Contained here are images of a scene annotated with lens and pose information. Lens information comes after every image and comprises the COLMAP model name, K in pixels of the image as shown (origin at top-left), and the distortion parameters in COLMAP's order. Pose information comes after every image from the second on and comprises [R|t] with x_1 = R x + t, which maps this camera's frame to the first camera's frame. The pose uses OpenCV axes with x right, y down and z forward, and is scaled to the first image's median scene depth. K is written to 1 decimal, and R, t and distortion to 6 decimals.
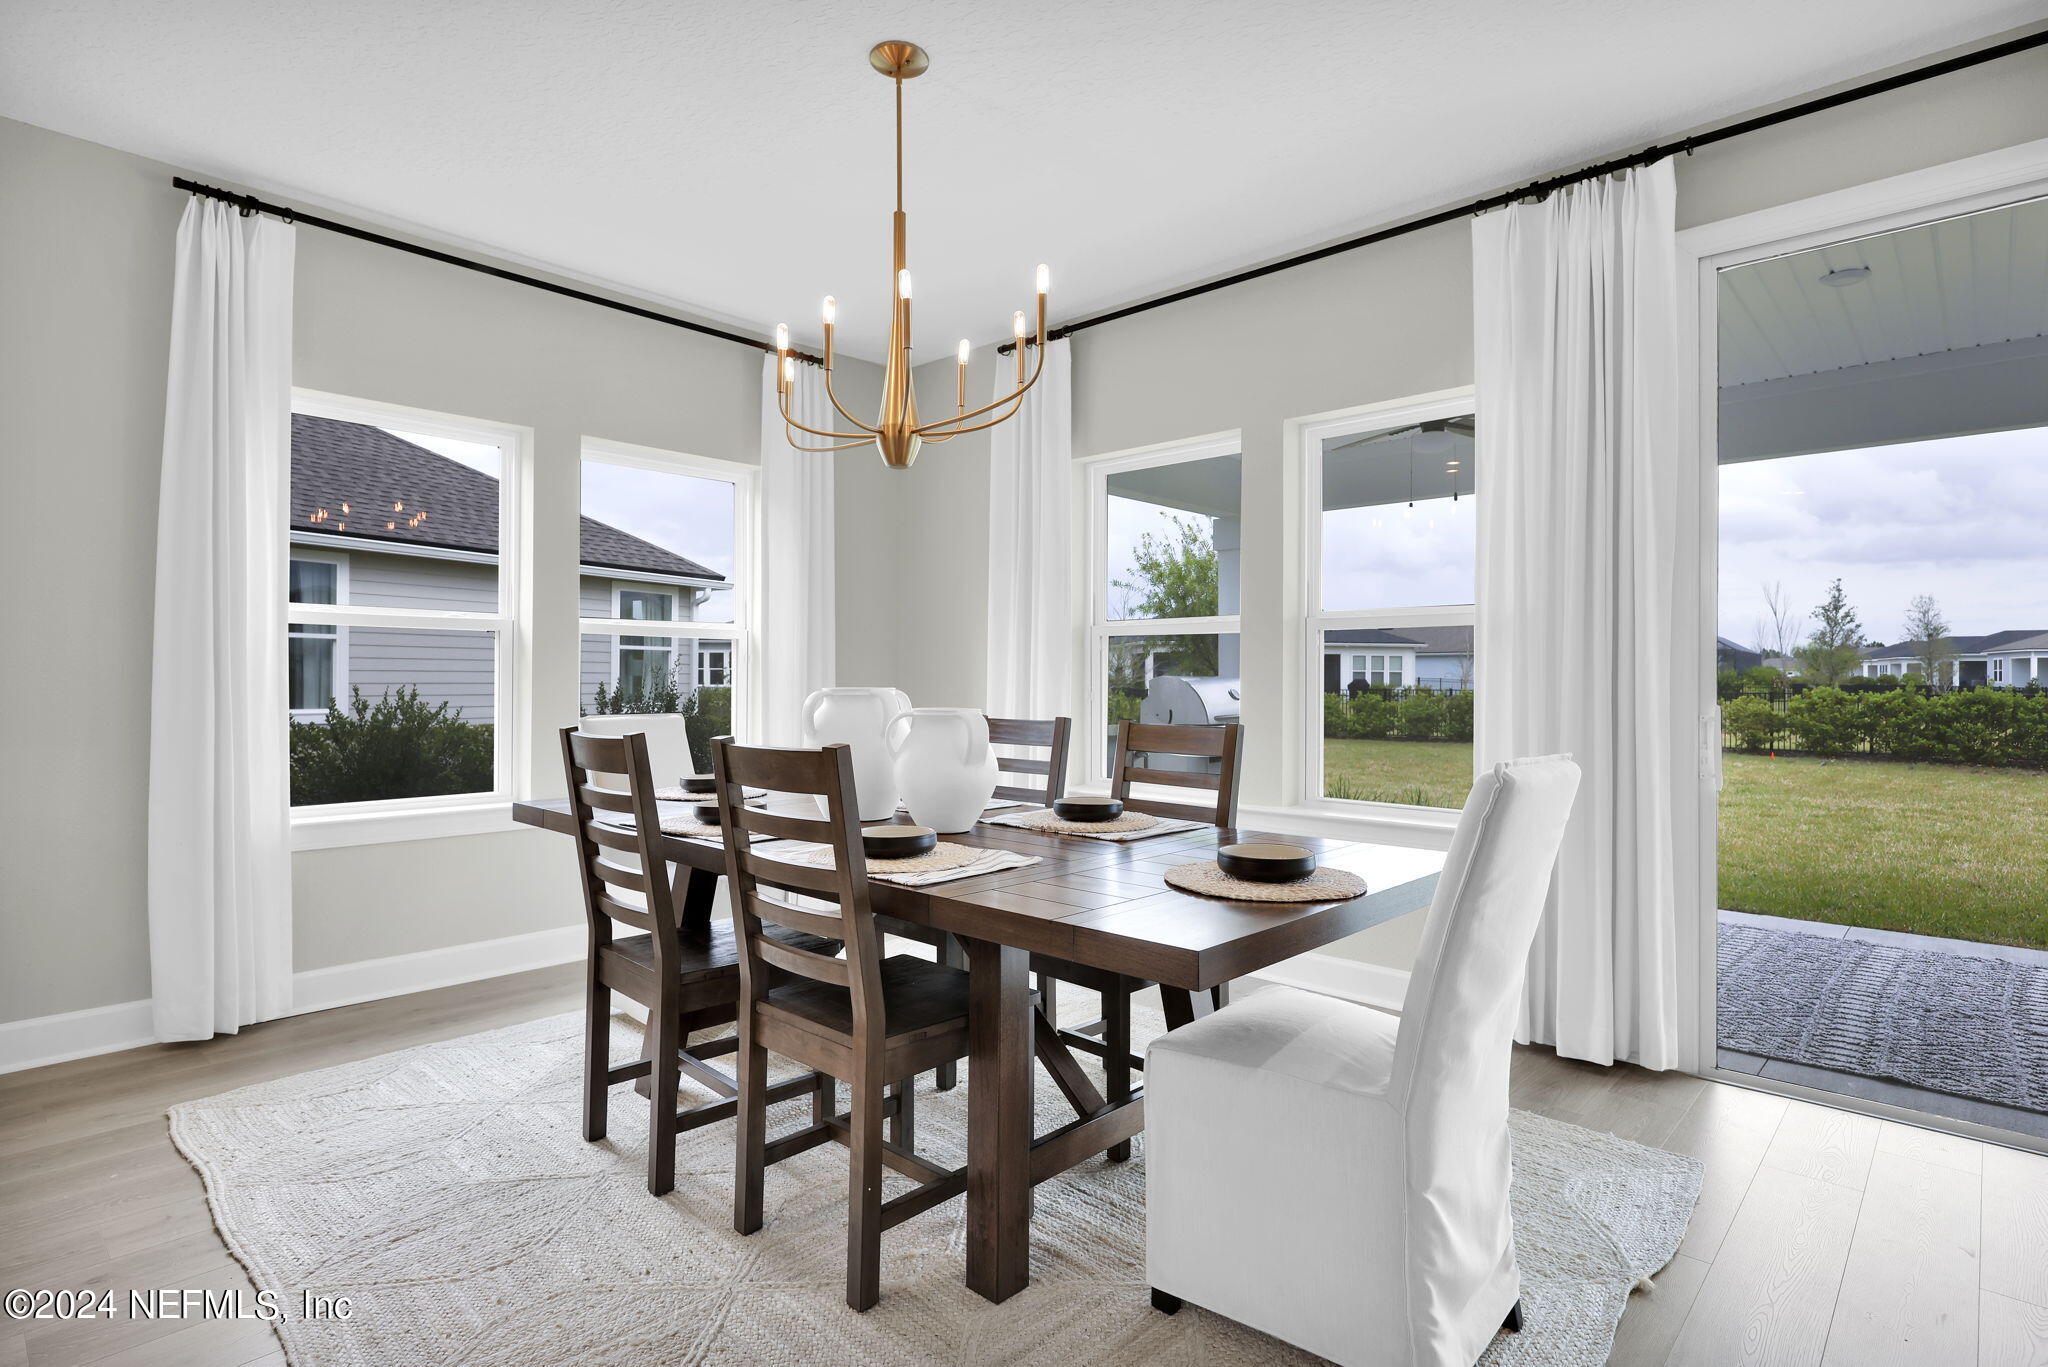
lens RADIAL K [[1056.3, 0, 1024.0], [0, 1056.3, 683.5], [0, 0, 1]] dist [-0.000037, -0.000168]
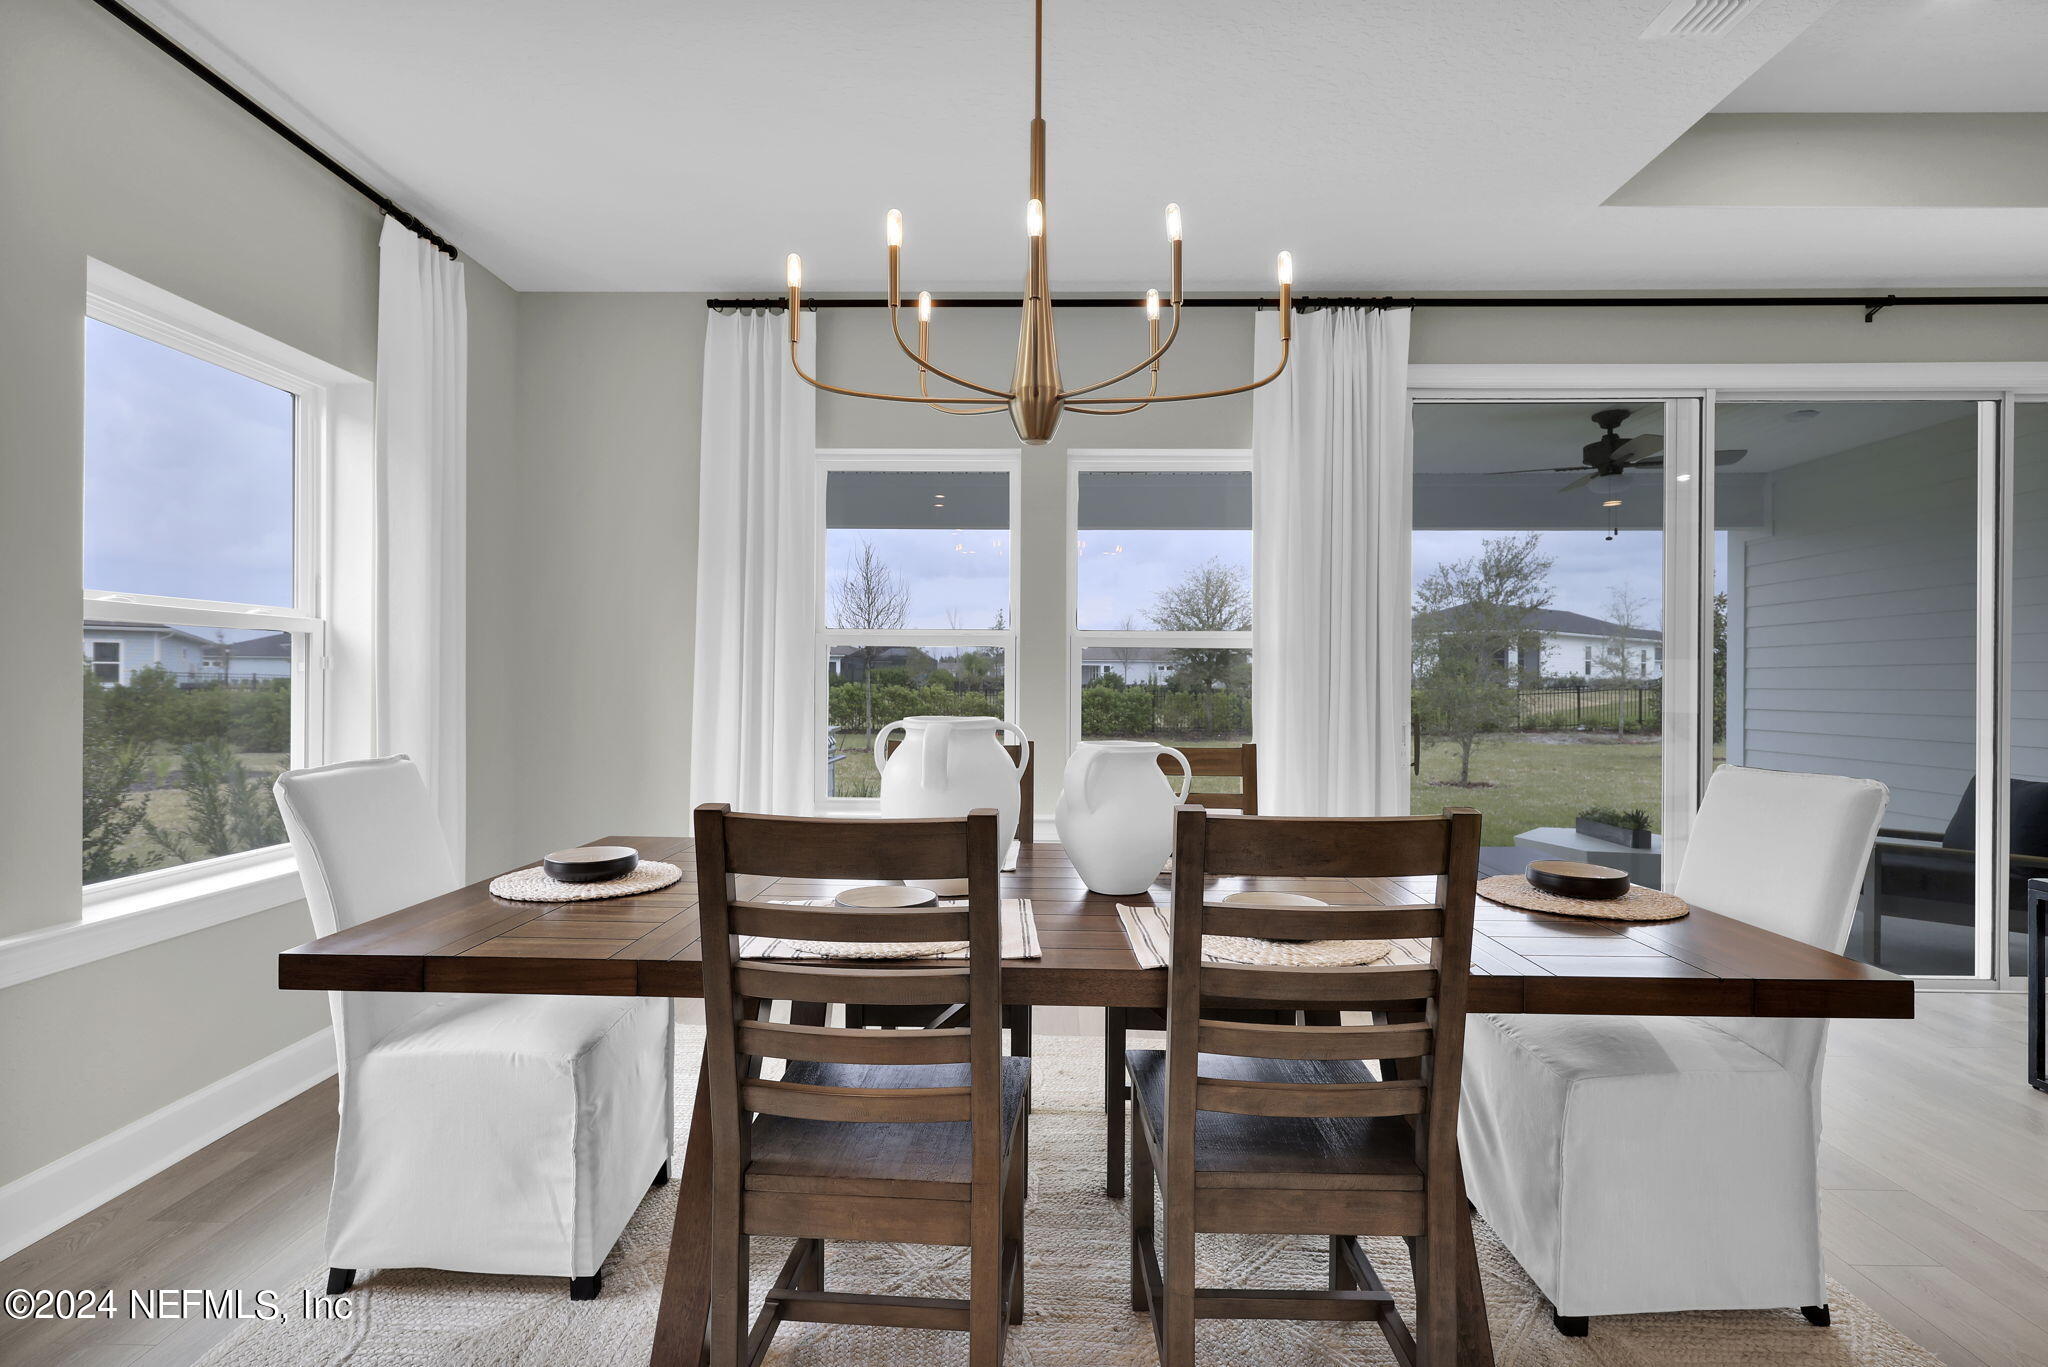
lens RADIAL K [[926.3, 0, 1024.0], [0, 926.3, 683.5], [0, 0, 1]] dist [0.000413, 0.000124]
pose [[0.743922, -0.001427, 0.668265, -0.332104], [-0.000541, 0.999996, 0.002738, -0.013219], [-0.668266, -0.002398, 0.743919, 0.272357]]
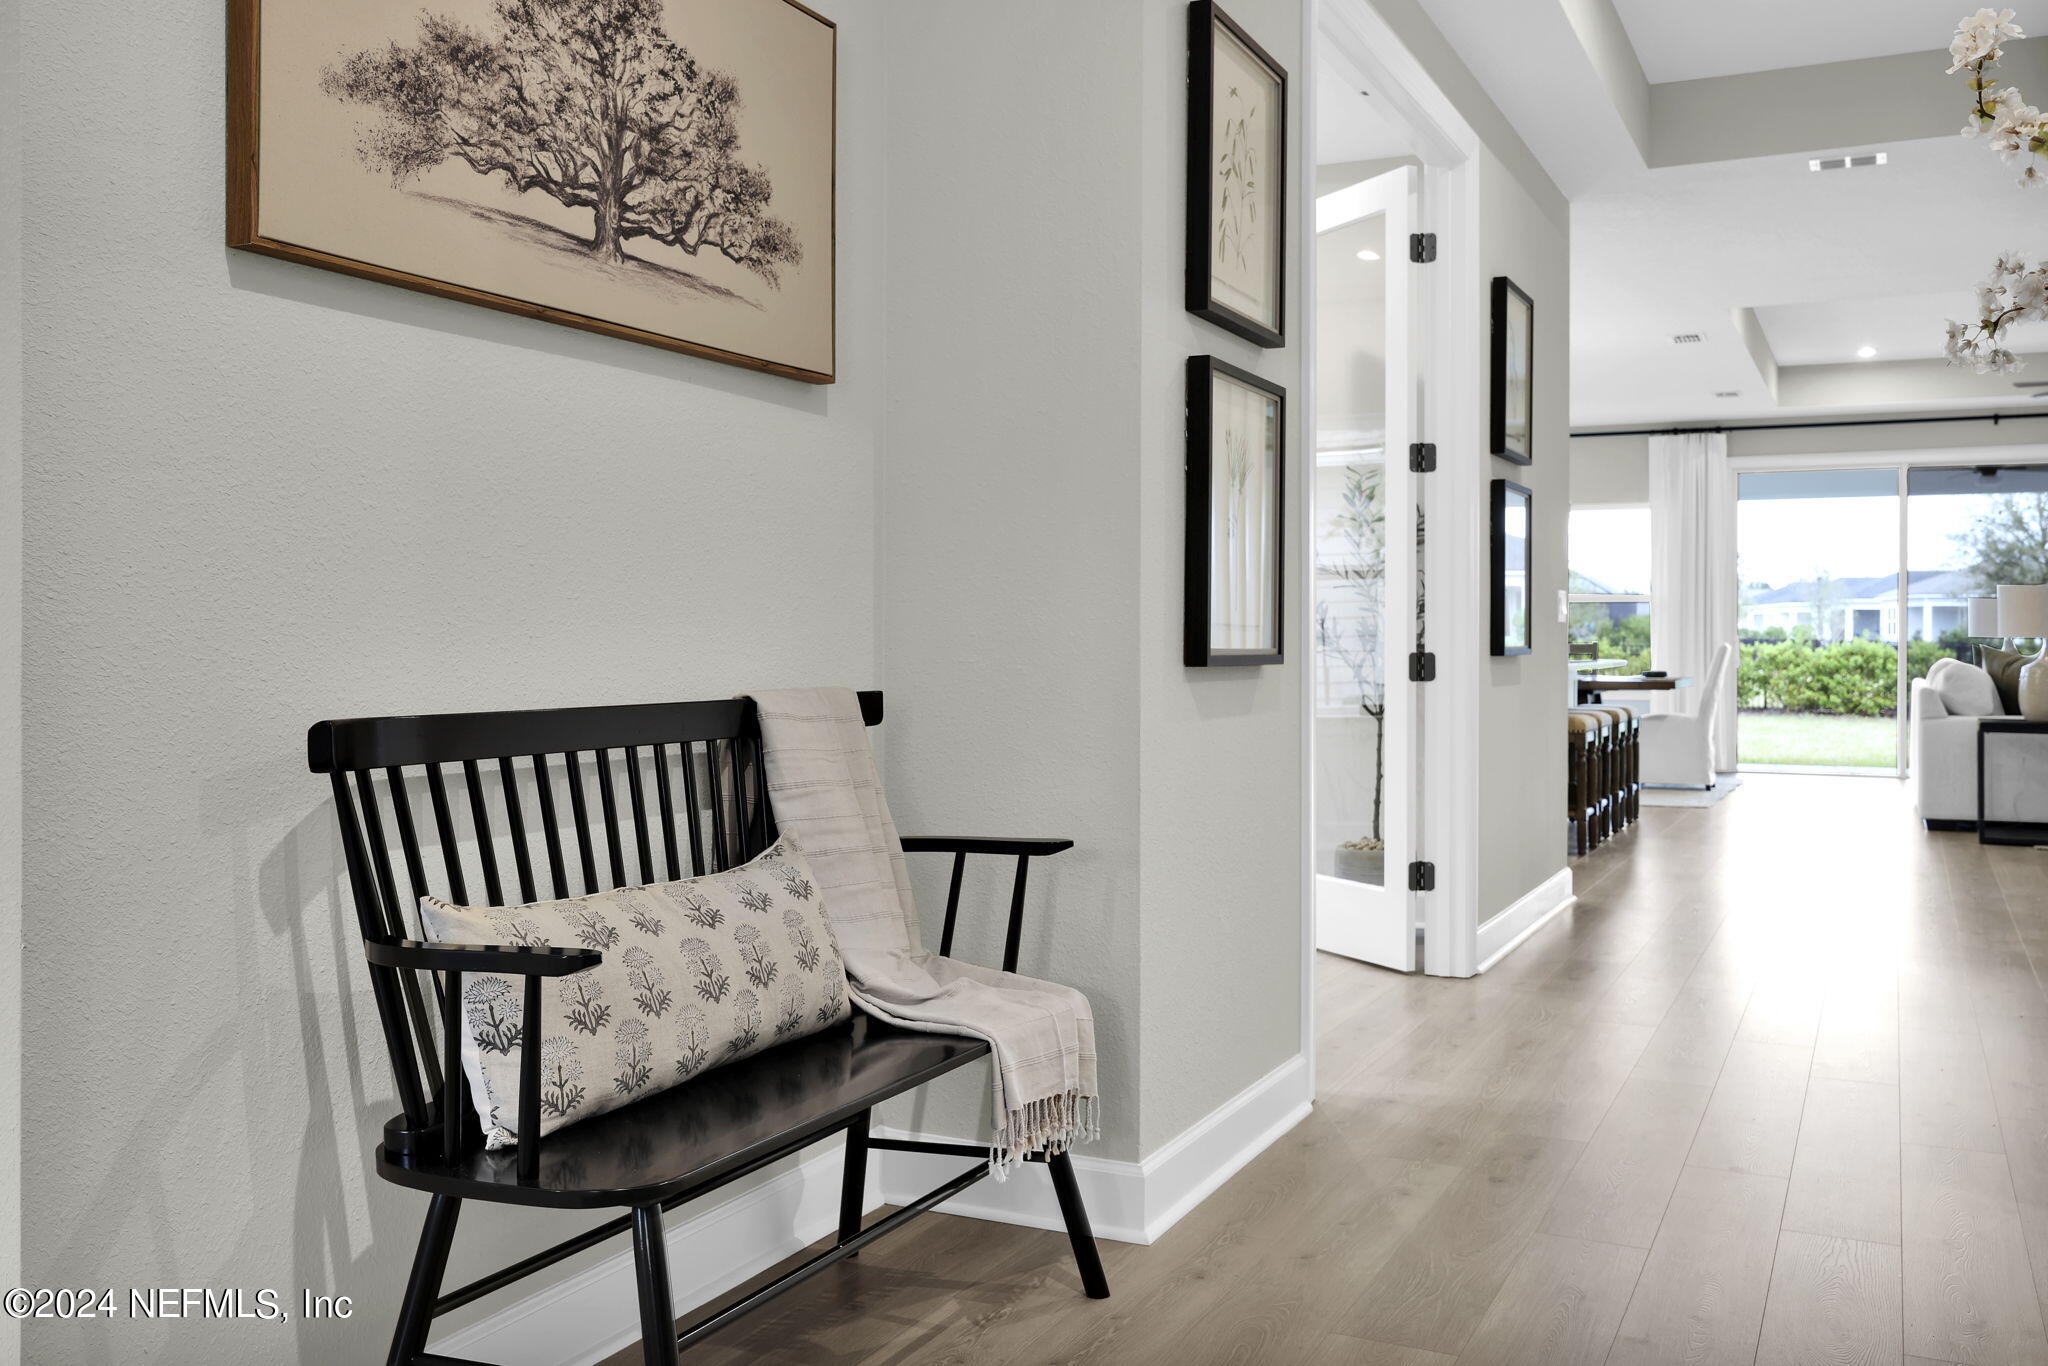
lens RADIAL K [[1821.8, 0, 1024.0], [0, 1821.8, 683.0], [0, 0, 1]] dist [0.001040, 0.002336]
pose [[0.956656, -0.007044, 0.291135, -1.494539], [-0.000145, 0.999696, 0.024664, 0.013249], [-0.291221, -0.023637, 0.956364, -1.787338]]
